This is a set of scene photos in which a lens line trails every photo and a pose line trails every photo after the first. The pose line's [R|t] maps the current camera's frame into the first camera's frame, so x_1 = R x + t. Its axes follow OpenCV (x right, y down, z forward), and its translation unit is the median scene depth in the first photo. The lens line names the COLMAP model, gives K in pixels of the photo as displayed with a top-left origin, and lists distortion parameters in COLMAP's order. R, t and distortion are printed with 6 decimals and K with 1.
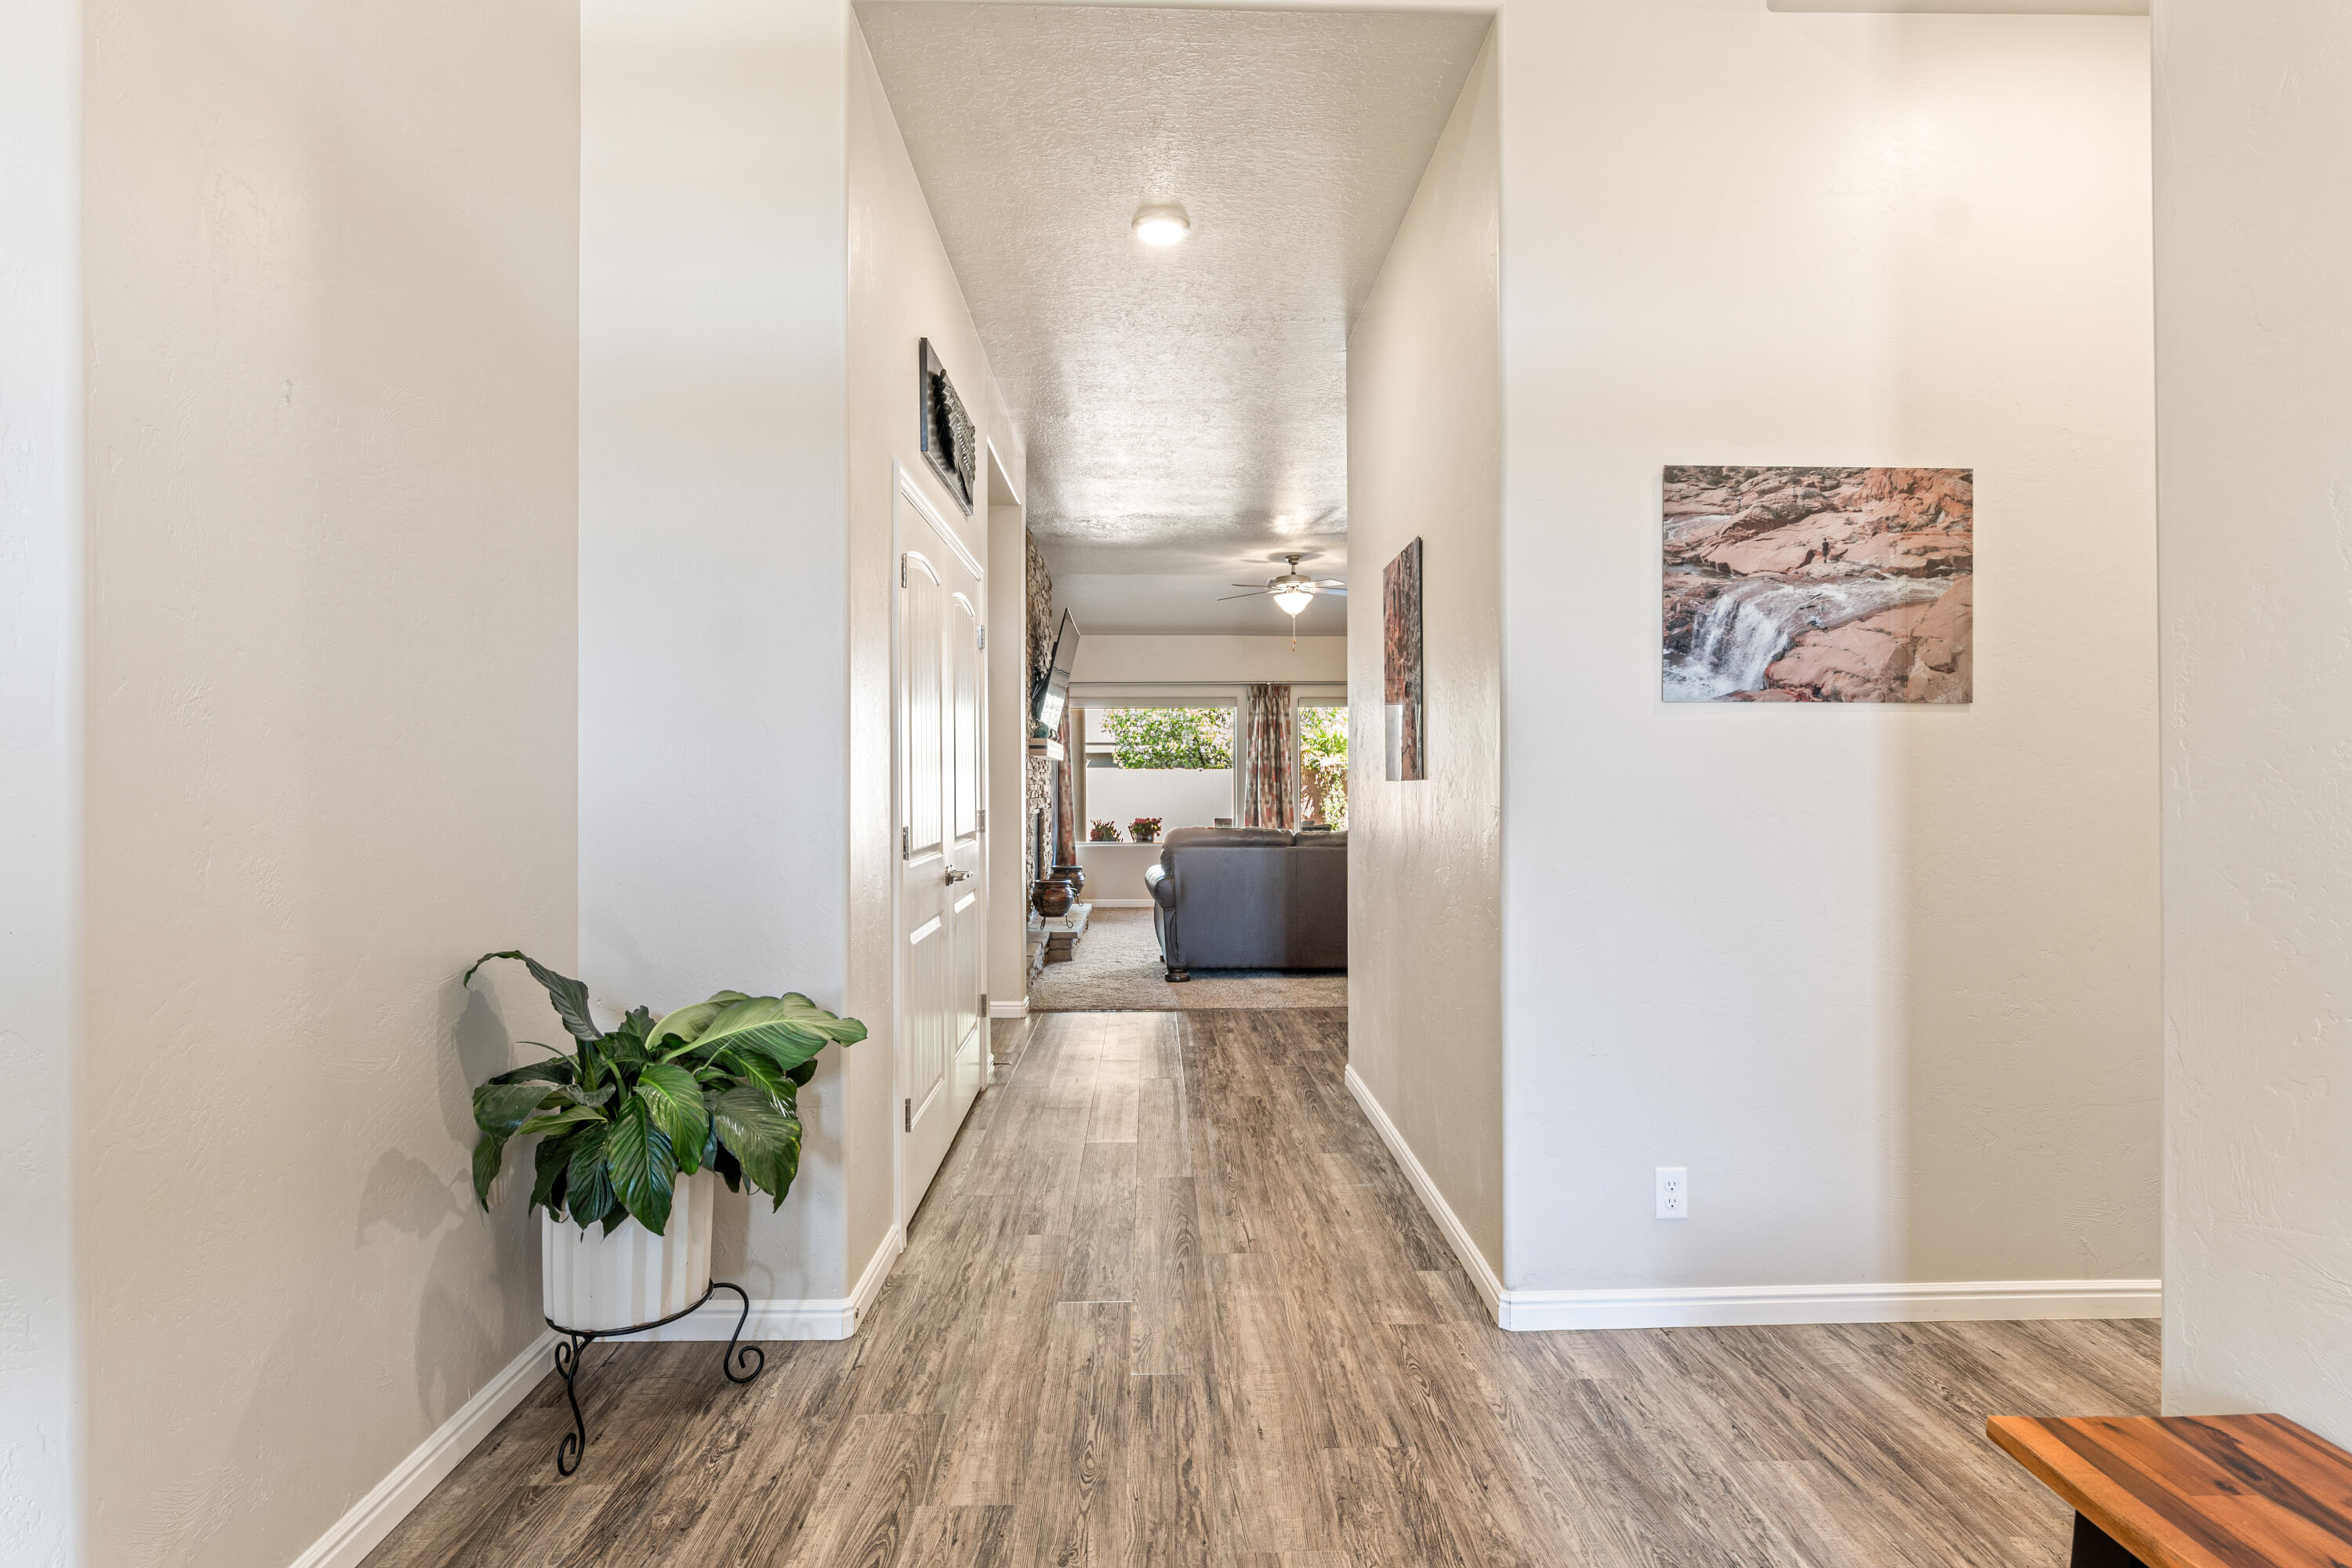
lens RADIAL K [[1142.9, 0, 1178.9], [0, 1142.9, 778.5], [0, 0, 1]] dist [0.001391, 0.000028]
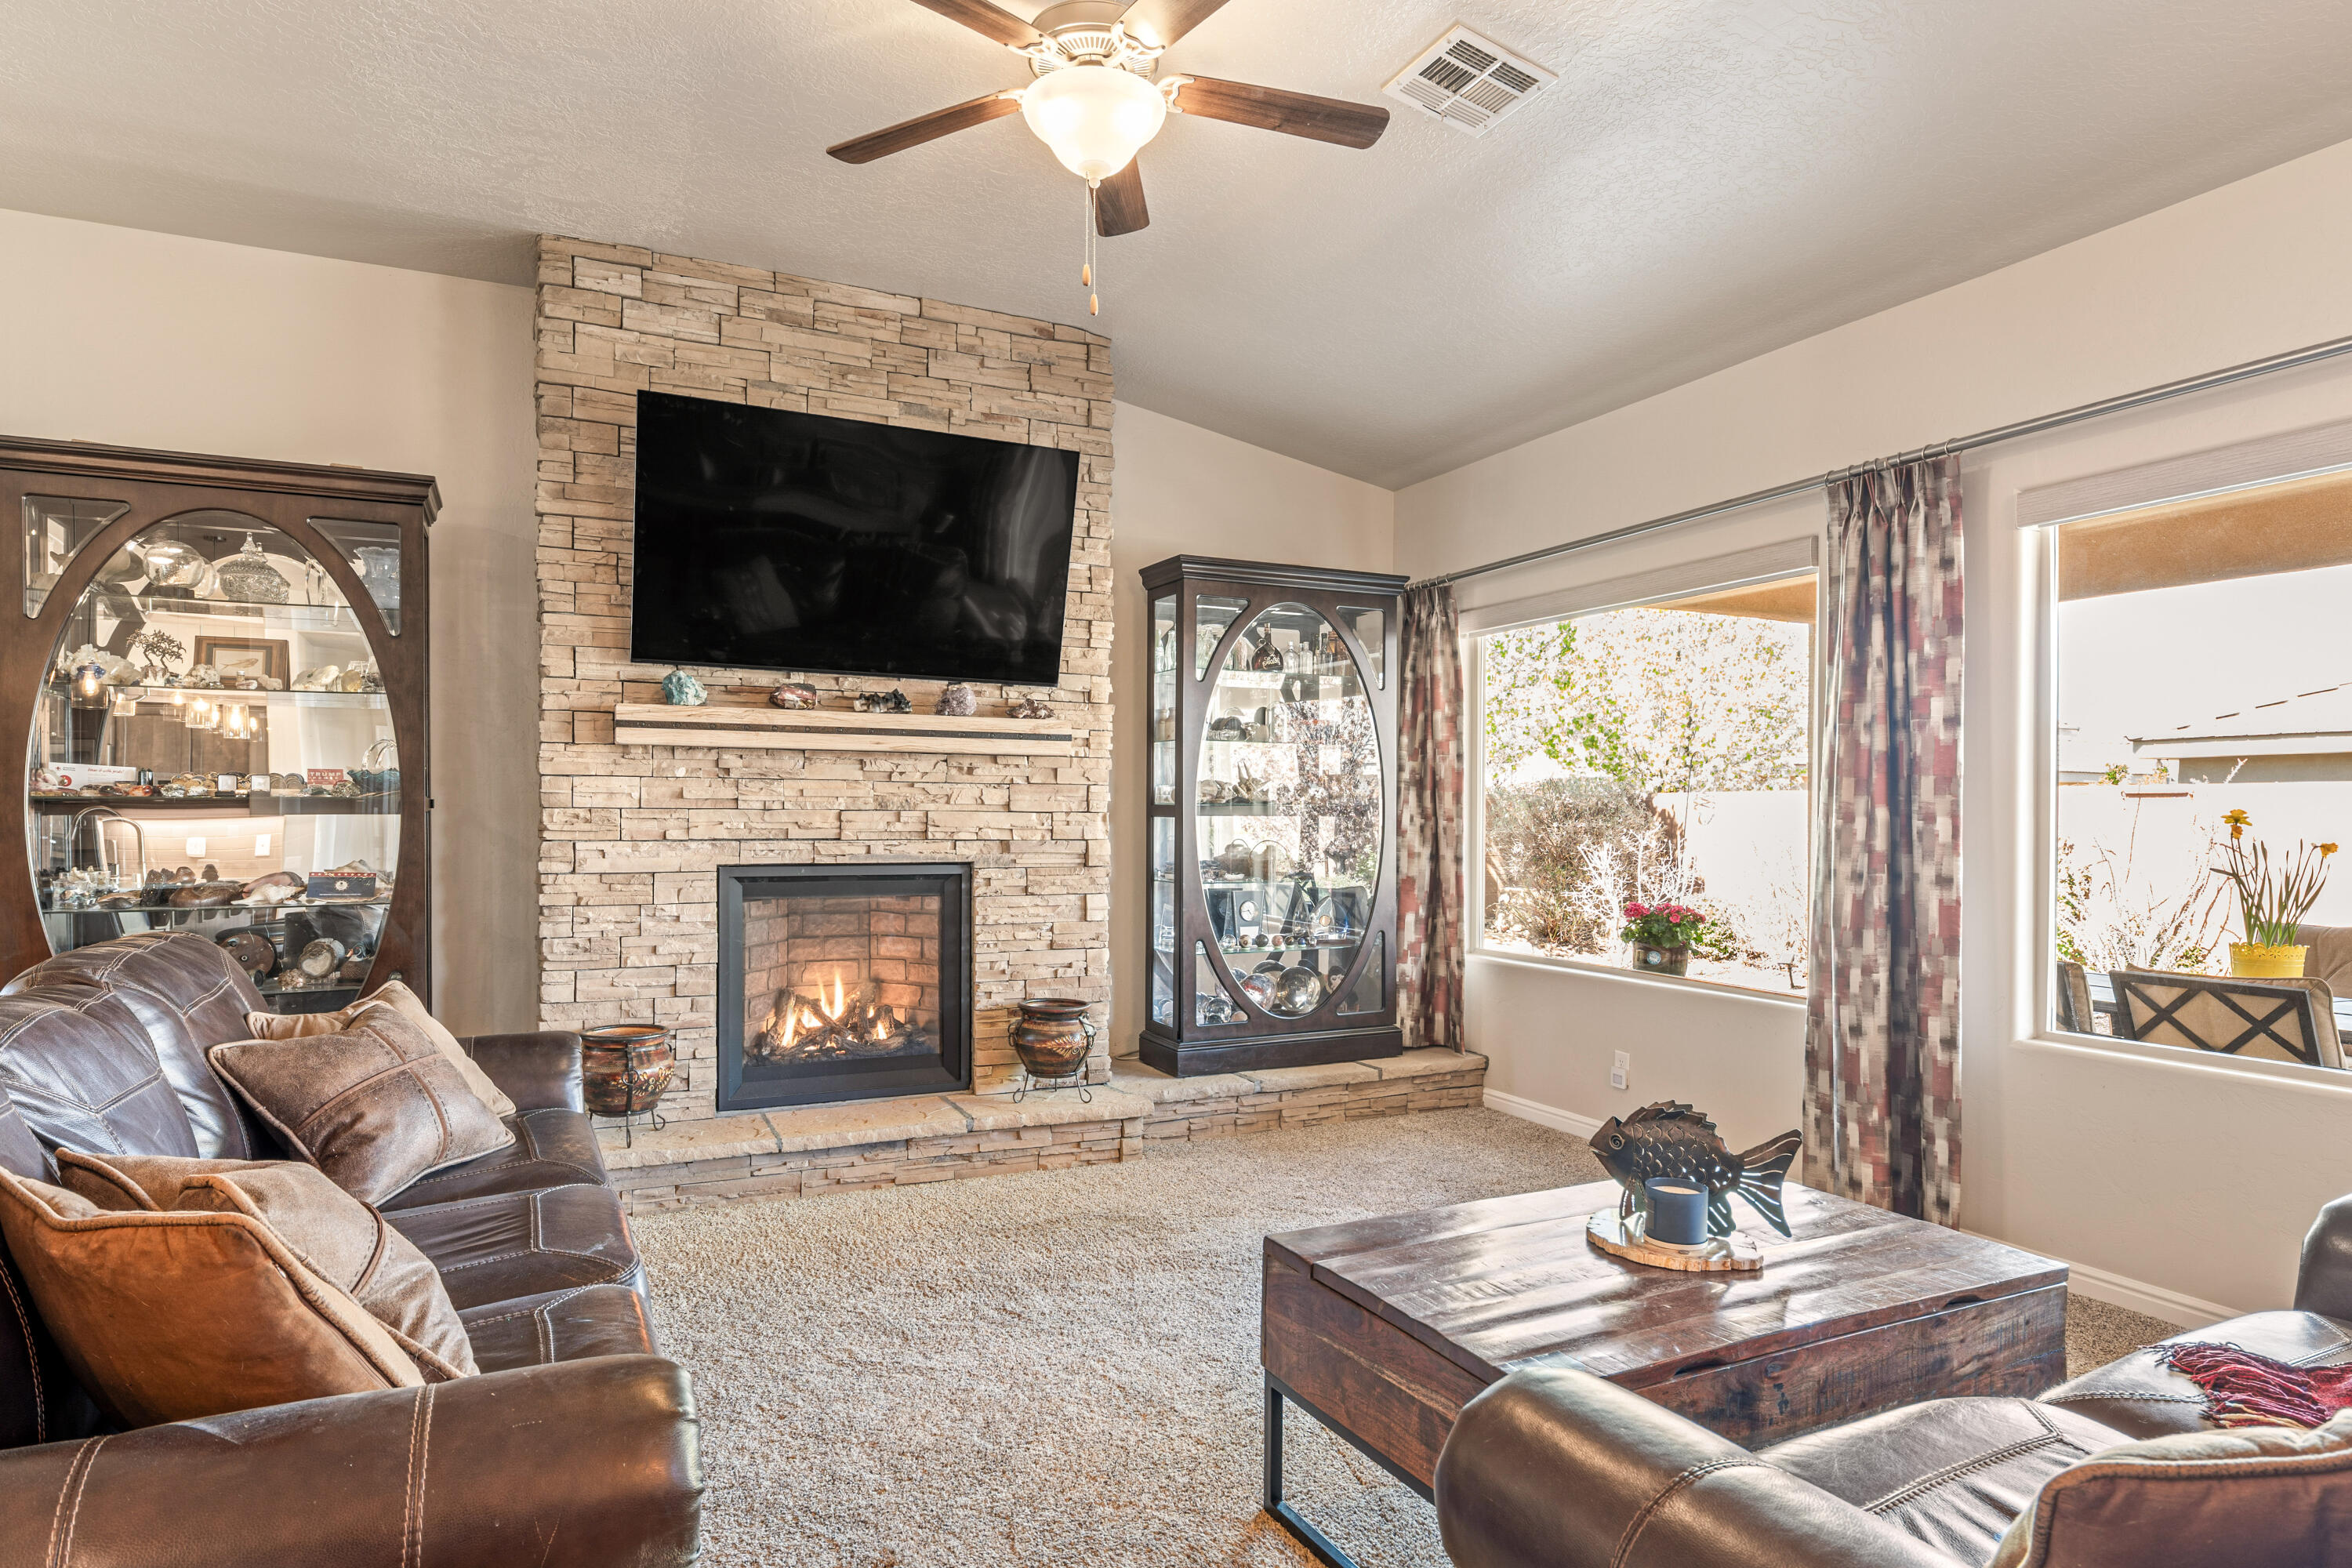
lens RADIAL K [[1360.8, 0, 1161.6], [0, 1360.8, 825.3], [0, 0, 1]] dist [-0.004782, -0.000120]
pose [[0.428903, 0.005506, -0.903334, 0.307839], [0.002539, 0.999970, 0.007301, 0.004549], [0.903347, -0.005425, 0.428876, 0.684507]]
